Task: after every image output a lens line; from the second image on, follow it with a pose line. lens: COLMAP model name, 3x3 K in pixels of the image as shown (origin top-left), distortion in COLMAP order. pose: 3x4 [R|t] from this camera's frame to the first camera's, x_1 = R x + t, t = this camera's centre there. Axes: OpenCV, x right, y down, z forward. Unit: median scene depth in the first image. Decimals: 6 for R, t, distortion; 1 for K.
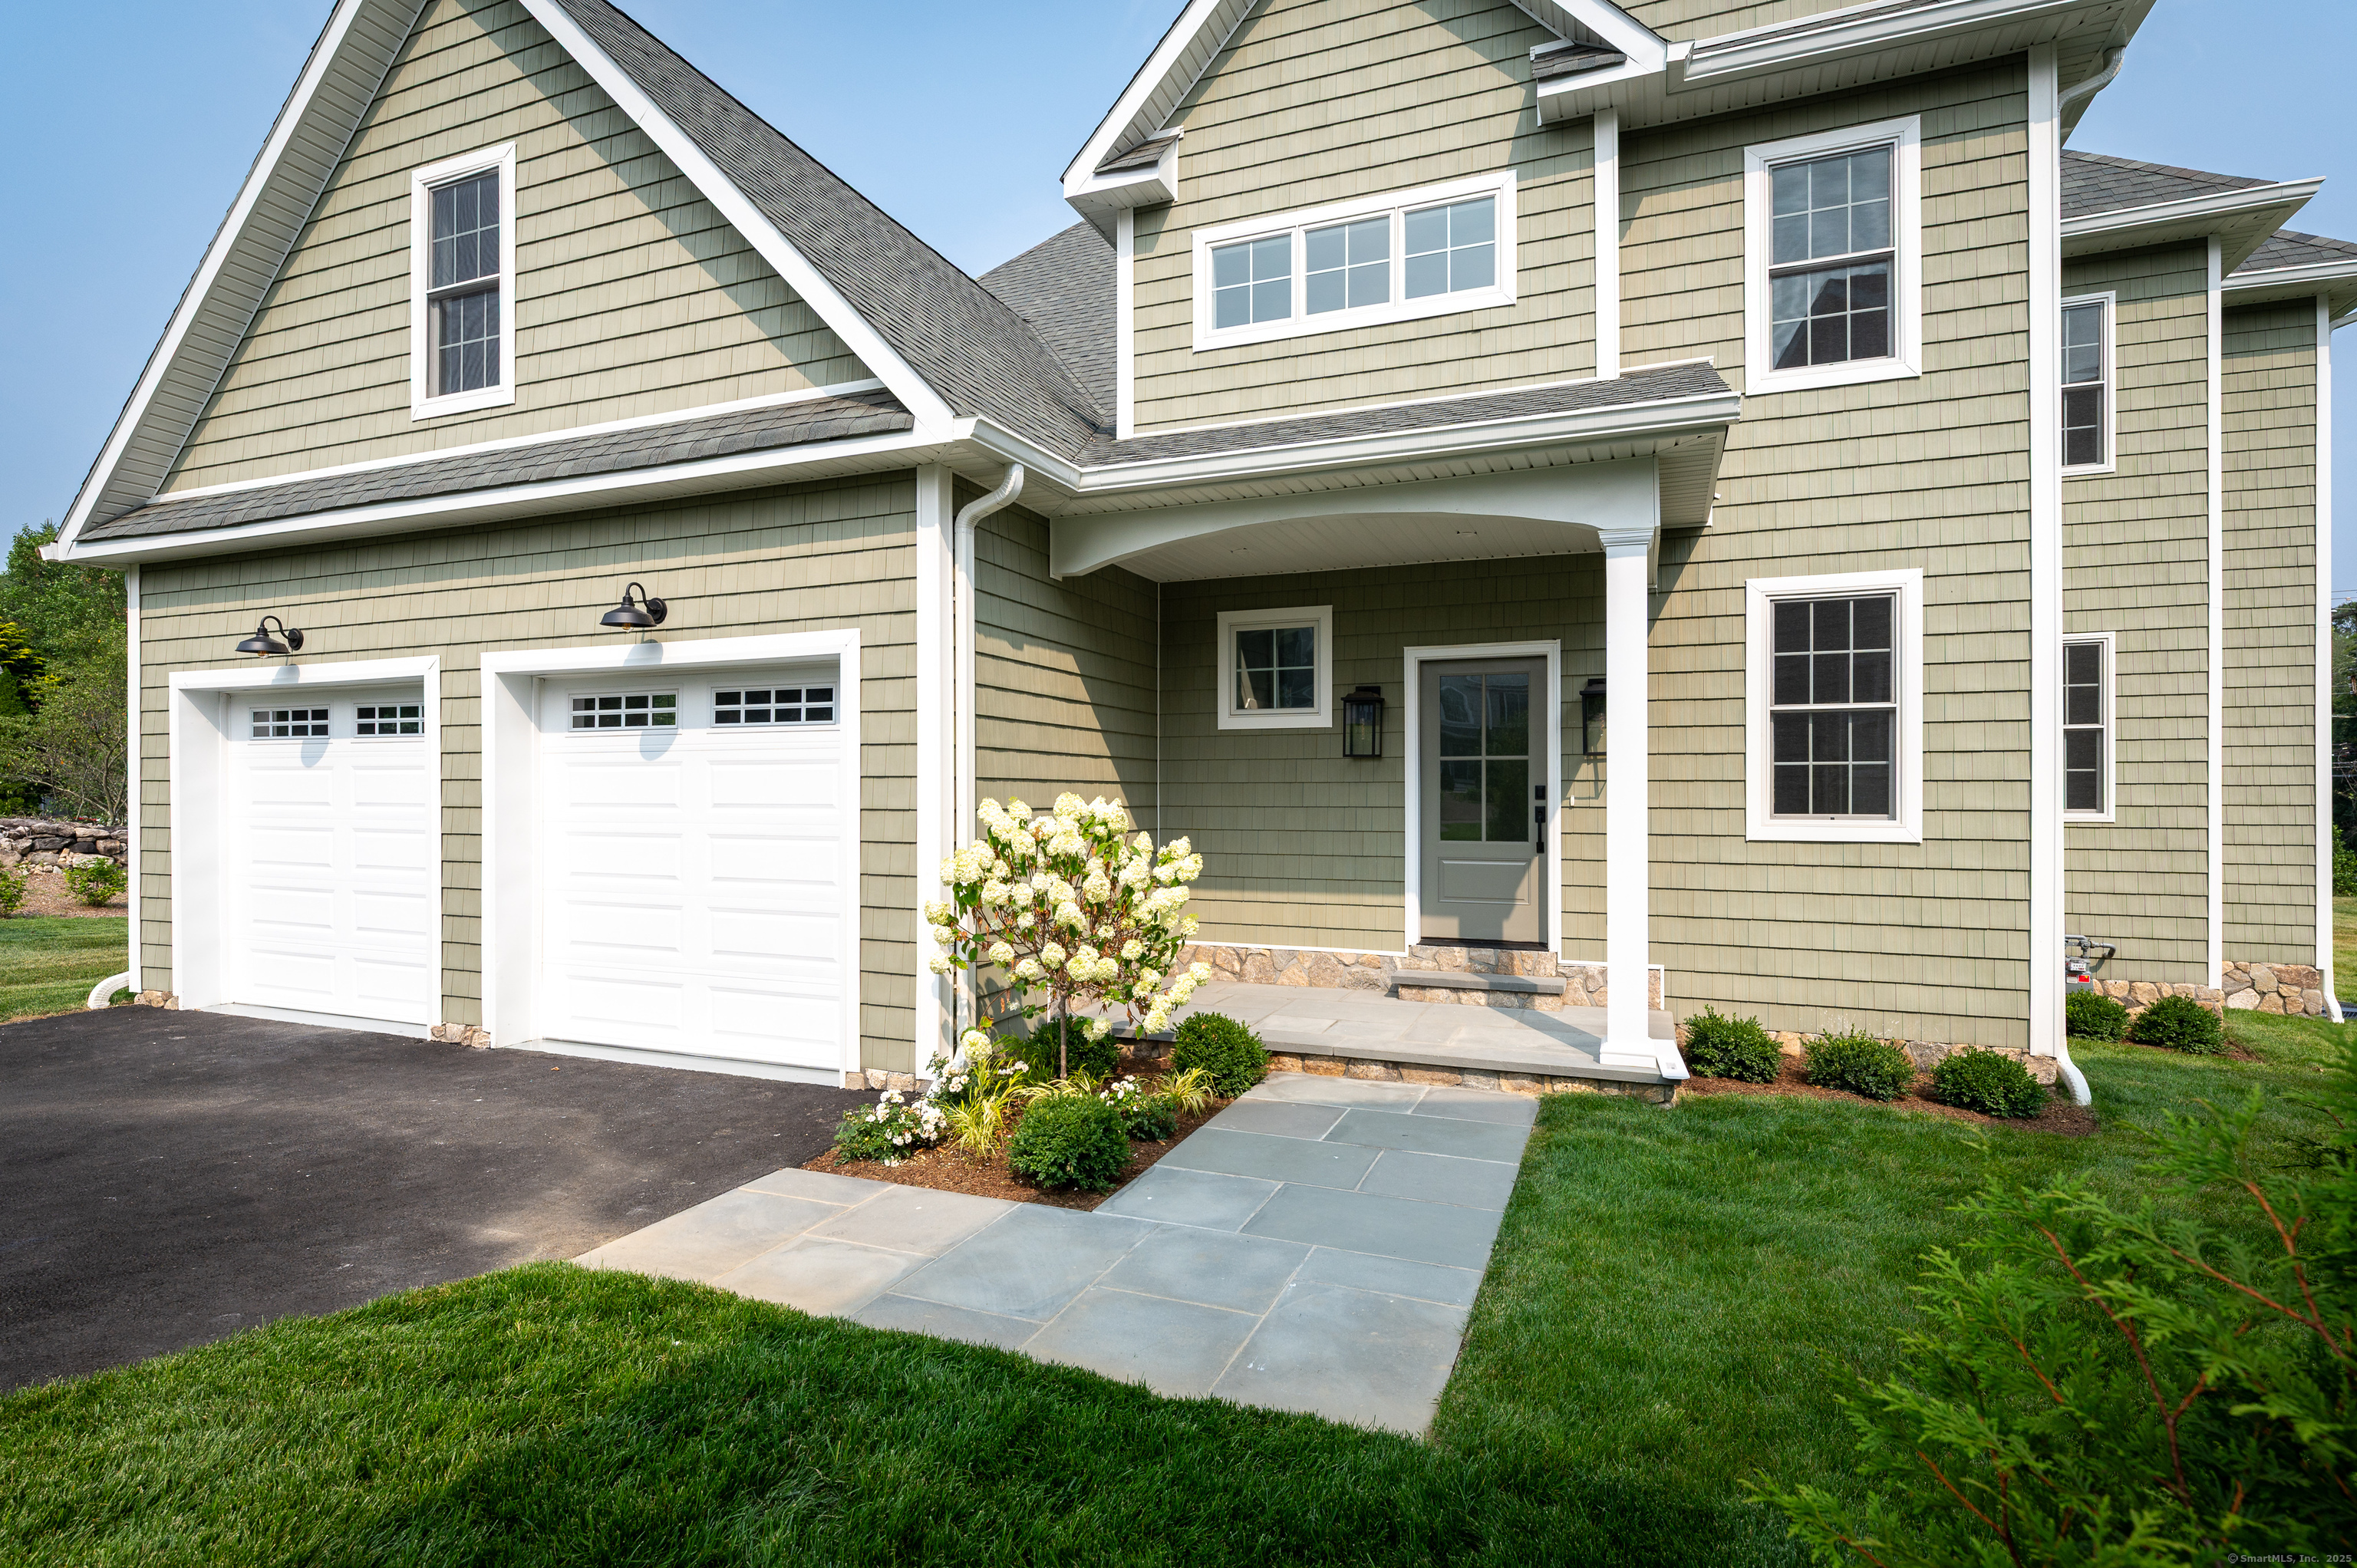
lens RADIAL K [[1138.8, 0, 1177.9], [0, 1138.8, 788.5], [0, 0, 1]] dist [0.024519, 0.000033]
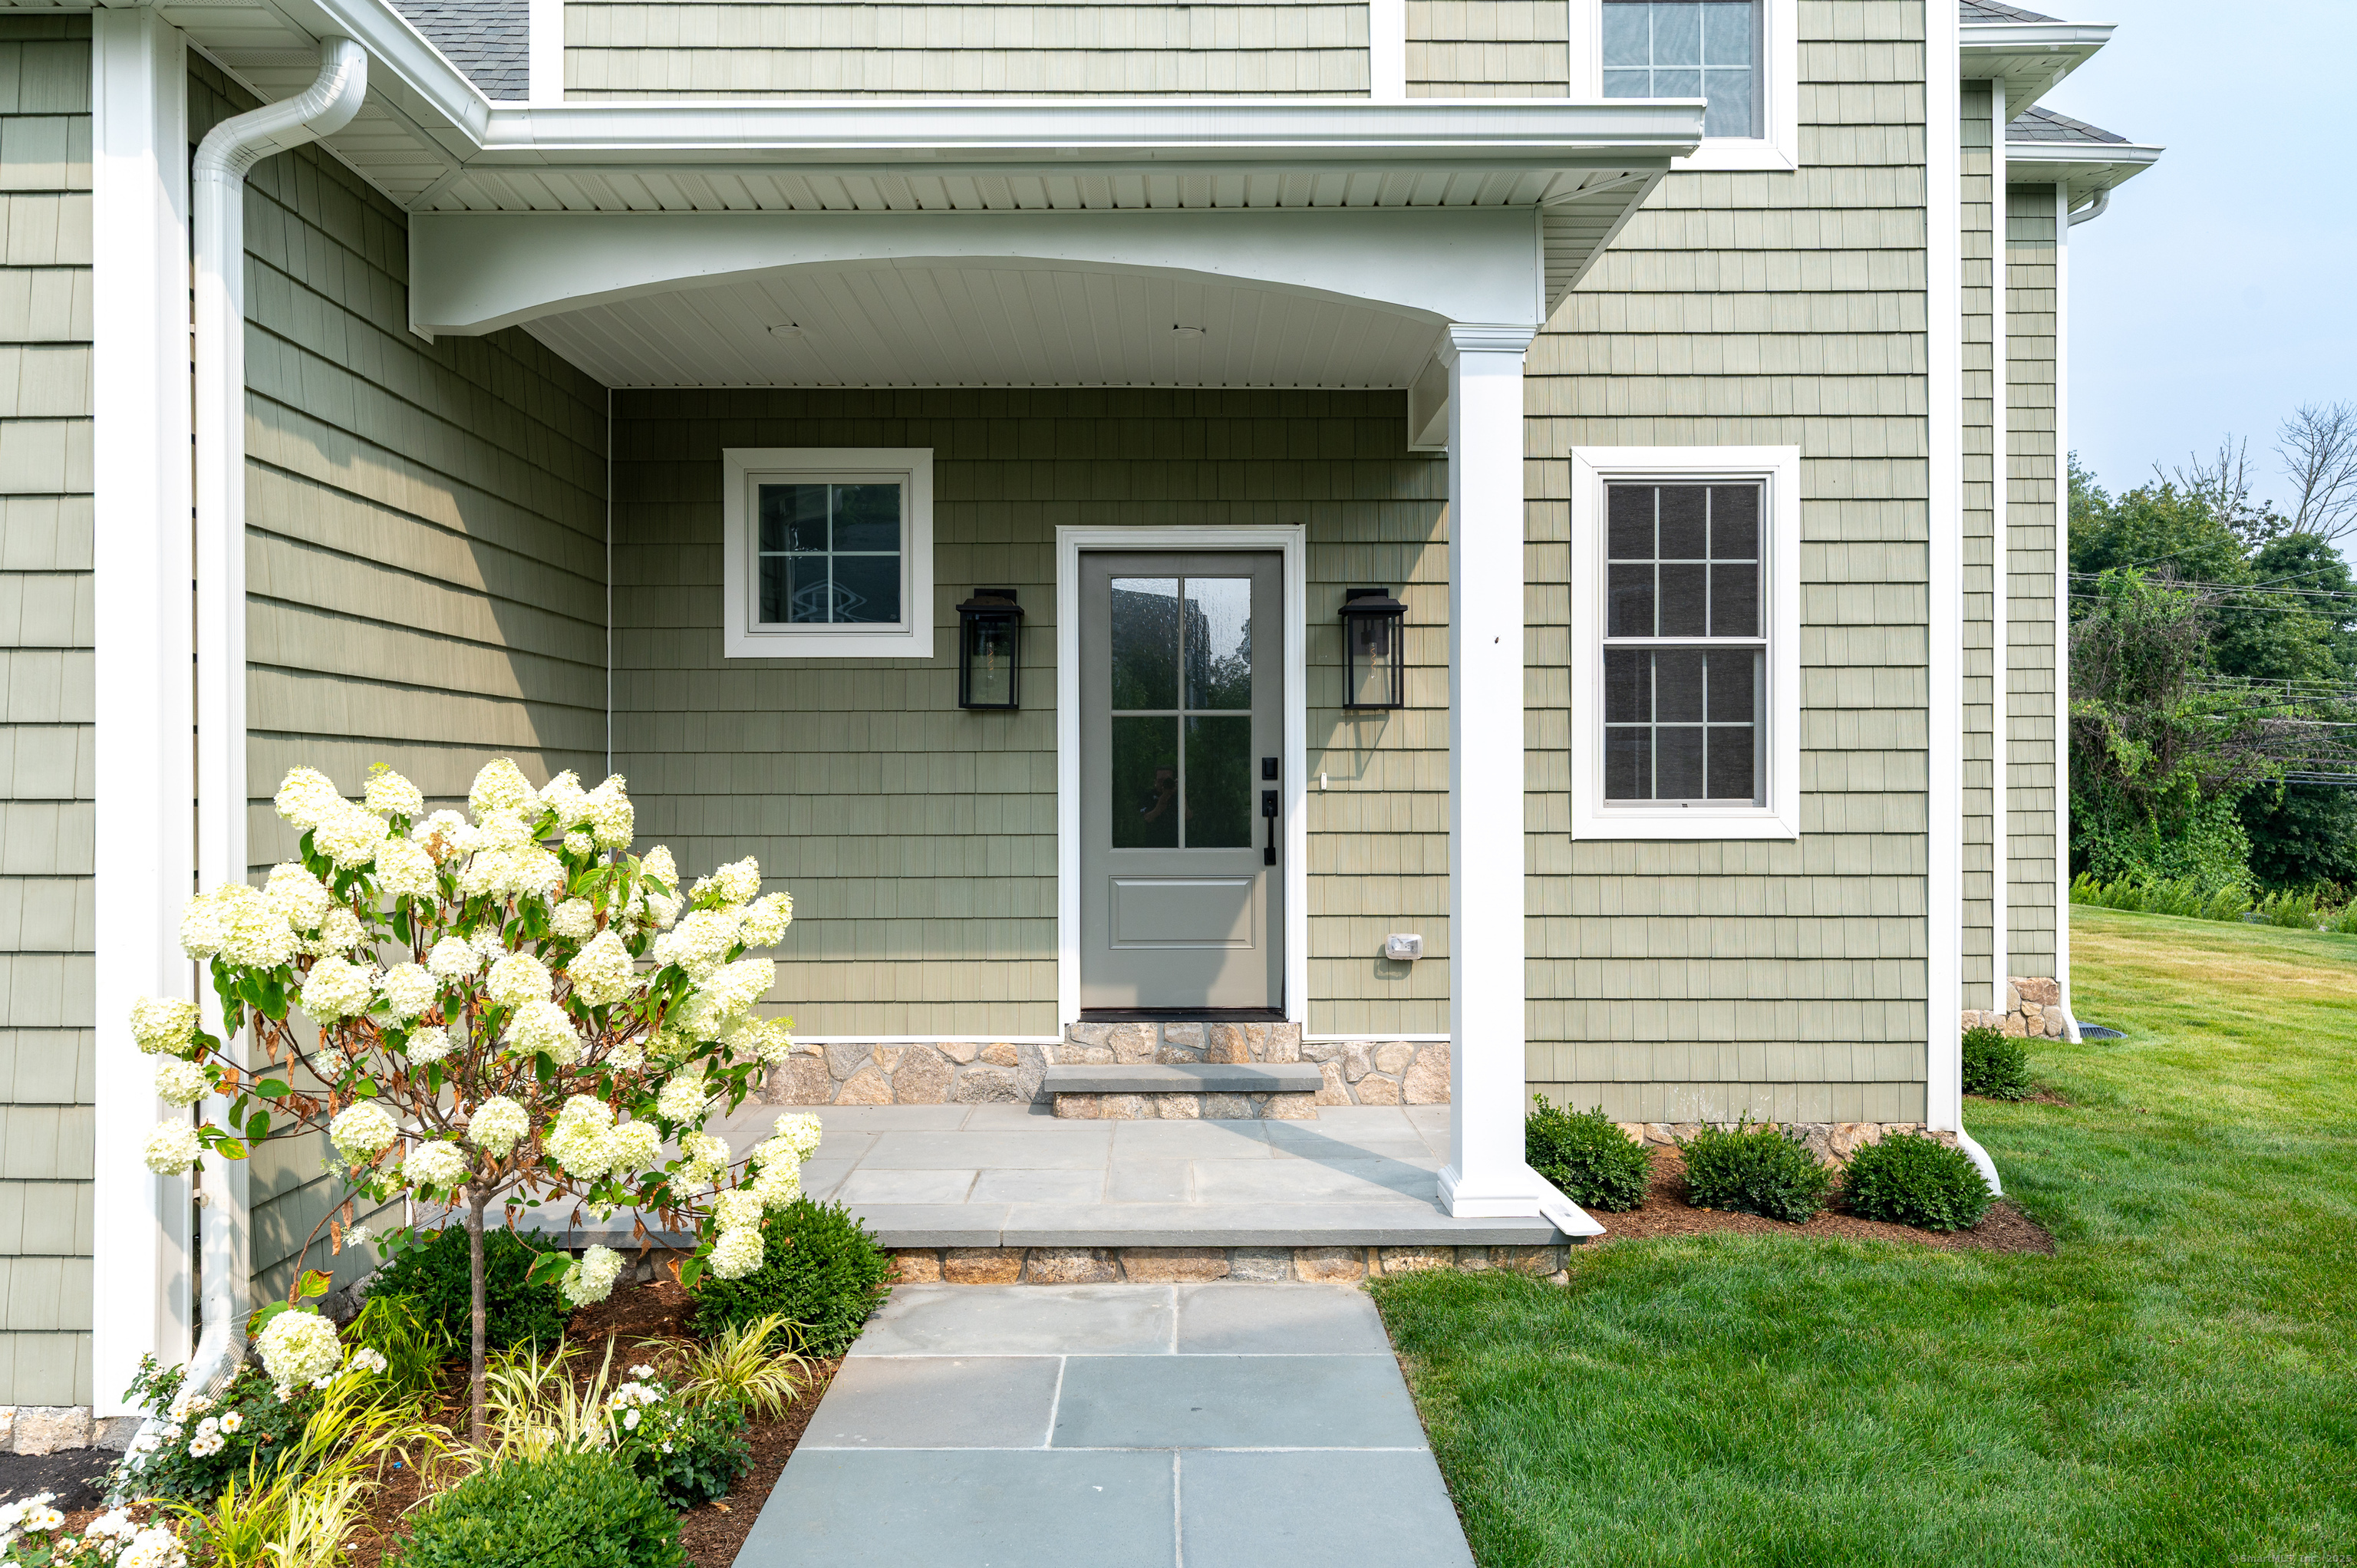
lens RADIAL K [[1589.1, 0, 1177.5], [0, 1589.1, 781.0], [0, 0, 1]] dist [0.003094, 0.006058]
pose [[0.929348, -0.001686, 0.369202, -0.060783], [0.000585, 0.999995, 0.003096, 0.008945], [-0.369205, -0.002661, 0.929344, 0.245865]]
